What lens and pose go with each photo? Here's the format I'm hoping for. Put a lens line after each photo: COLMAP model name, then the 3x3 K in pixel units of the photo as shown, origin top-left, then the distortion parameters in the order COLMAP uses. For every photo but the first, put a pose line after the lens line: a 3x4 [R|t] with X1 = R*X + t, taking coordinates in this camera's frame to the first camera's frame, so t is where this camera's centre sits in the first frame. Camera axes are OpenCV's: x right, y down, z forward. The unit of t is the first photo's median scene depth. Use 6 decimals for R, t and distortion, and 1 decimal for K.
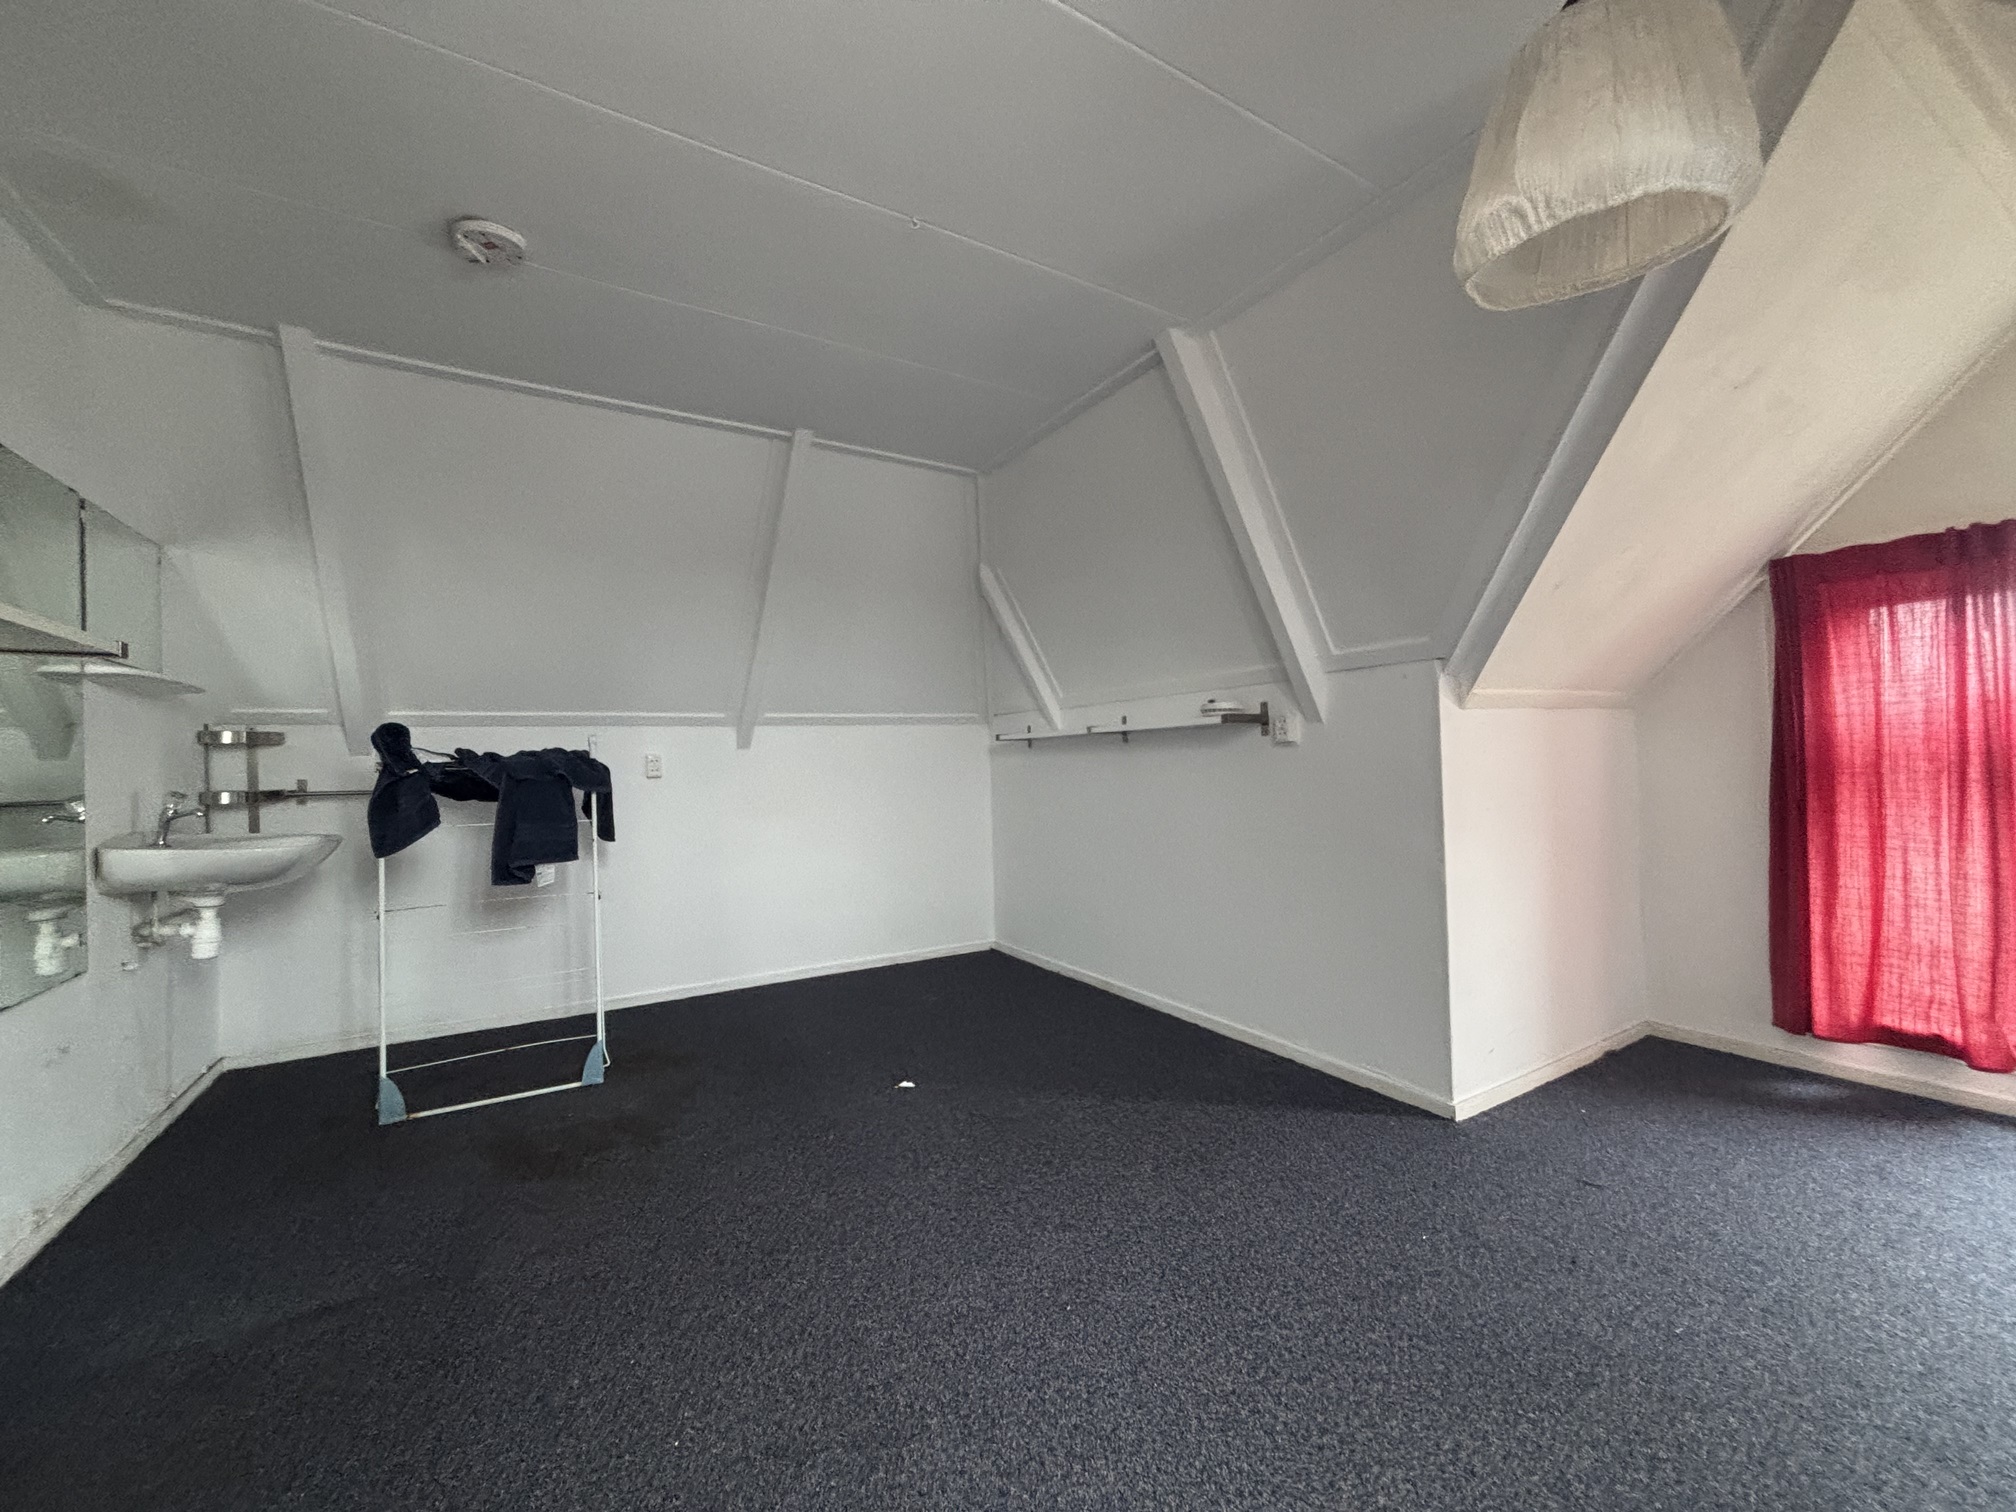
lens RADIAL K [[812.8, 0, 1006.2], [0, 812.8, 756.3], [0, 0, 1]] dist [-0.000848, 0.001248]
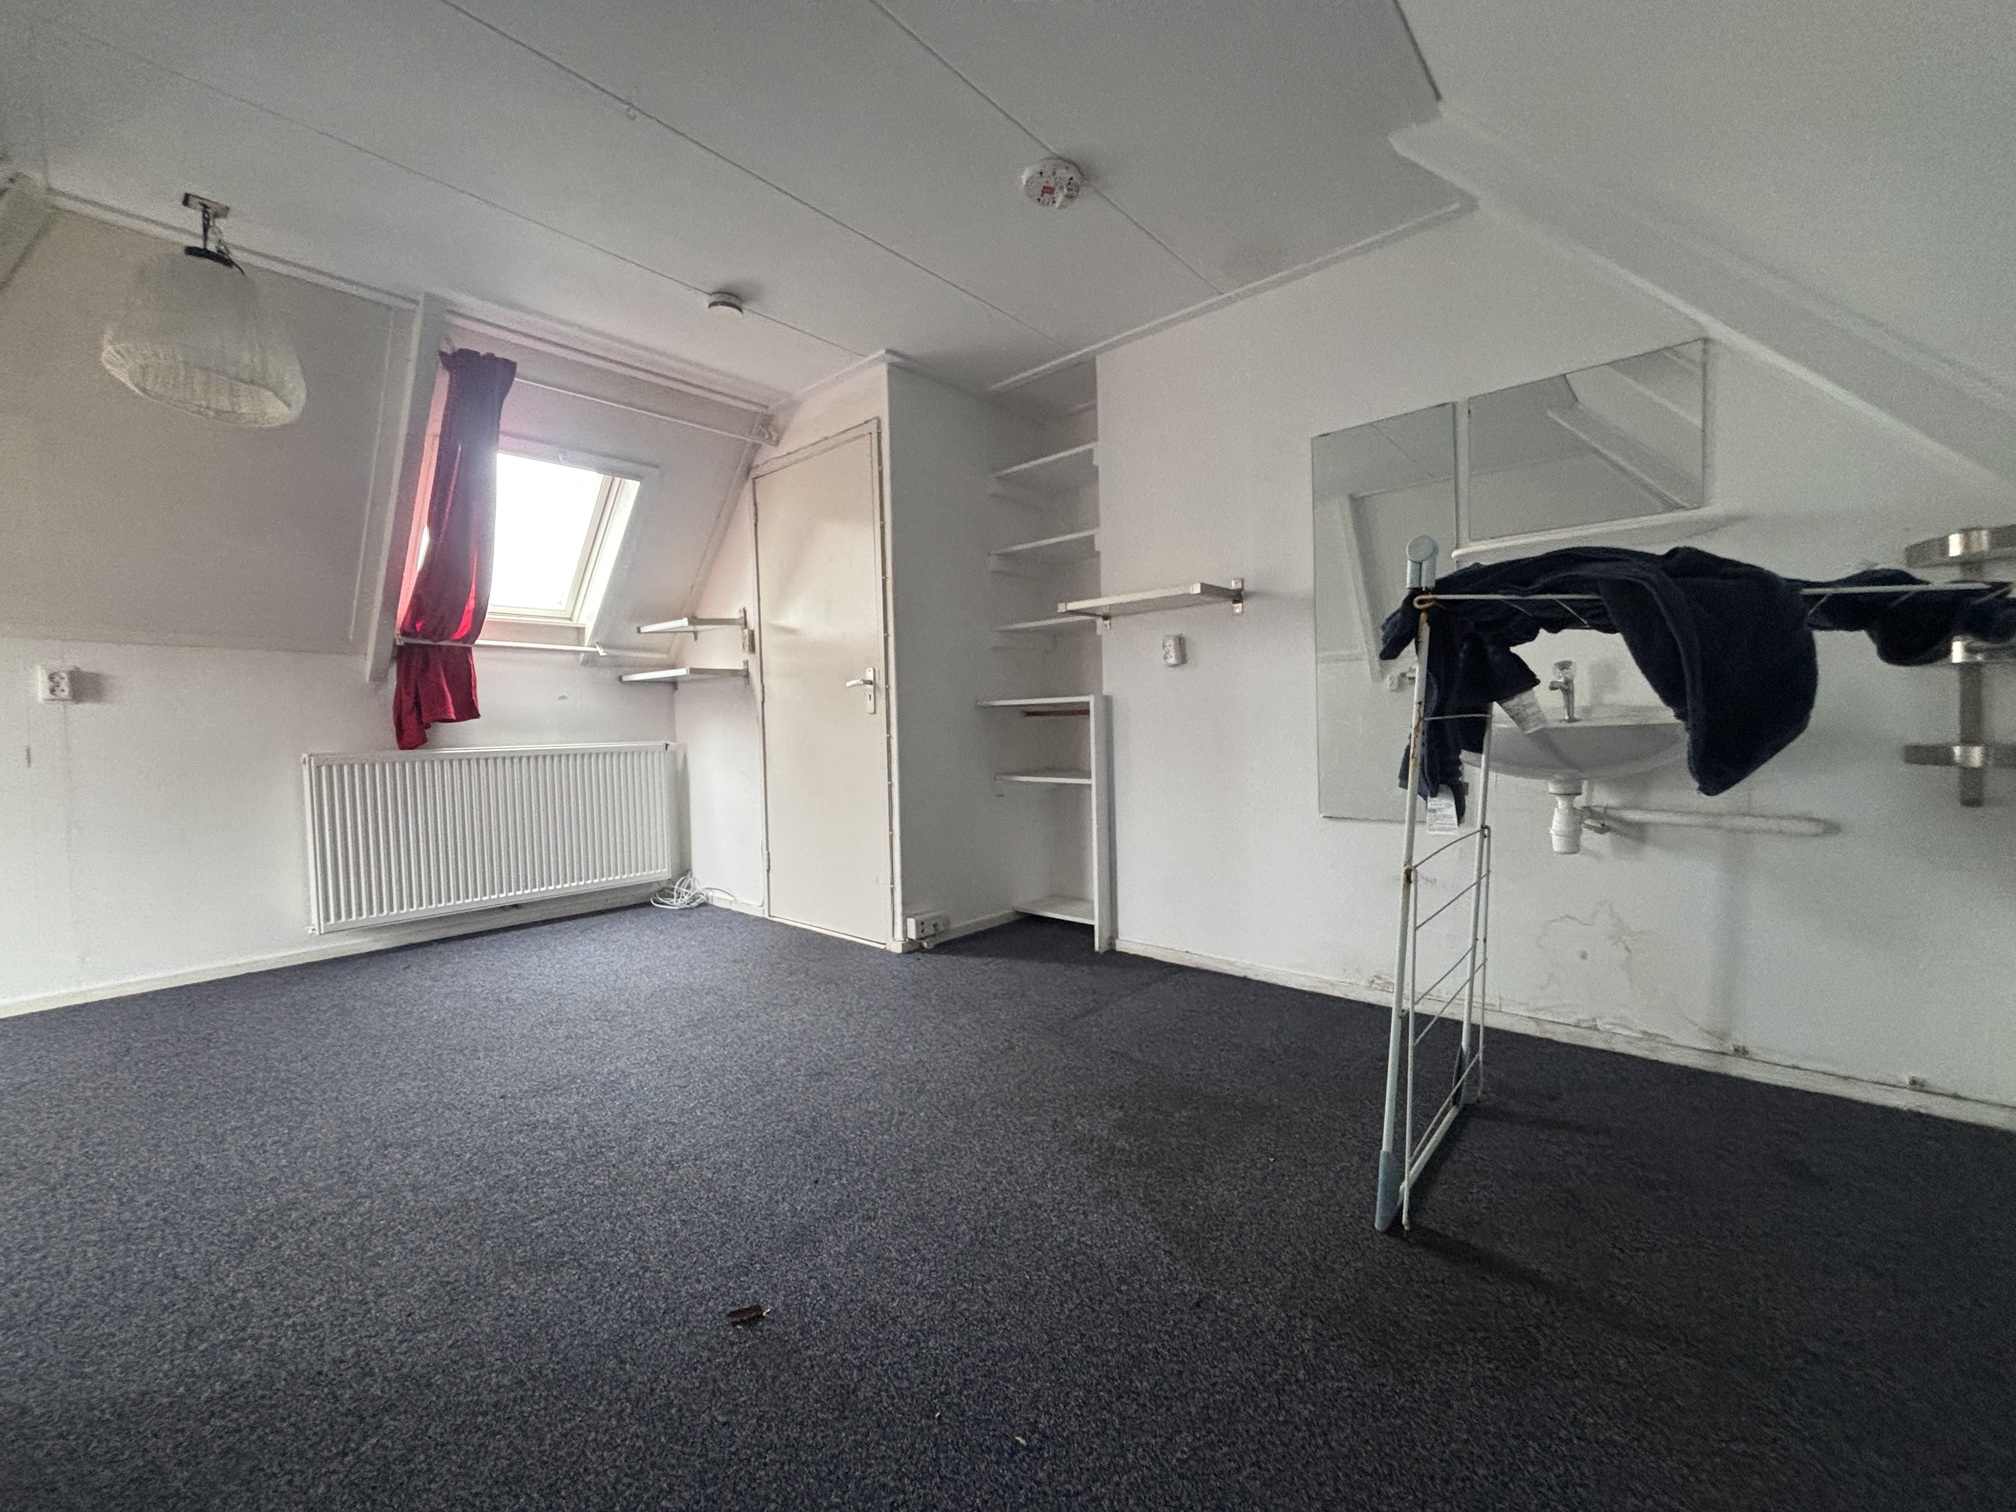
lens RADIAL K [[812.8, 0, 1008.9], [0, 812.8, 751.2], [0, 0, 1]] dist [-0.000848, 0.001248]
pose [[-0.951474, 0.050707, -0.303523, -0.167939], [0.045786, 0.998679, 0.023311, 0.097550], [0.304304, 0.008283, -0.952539, 1.677782]]
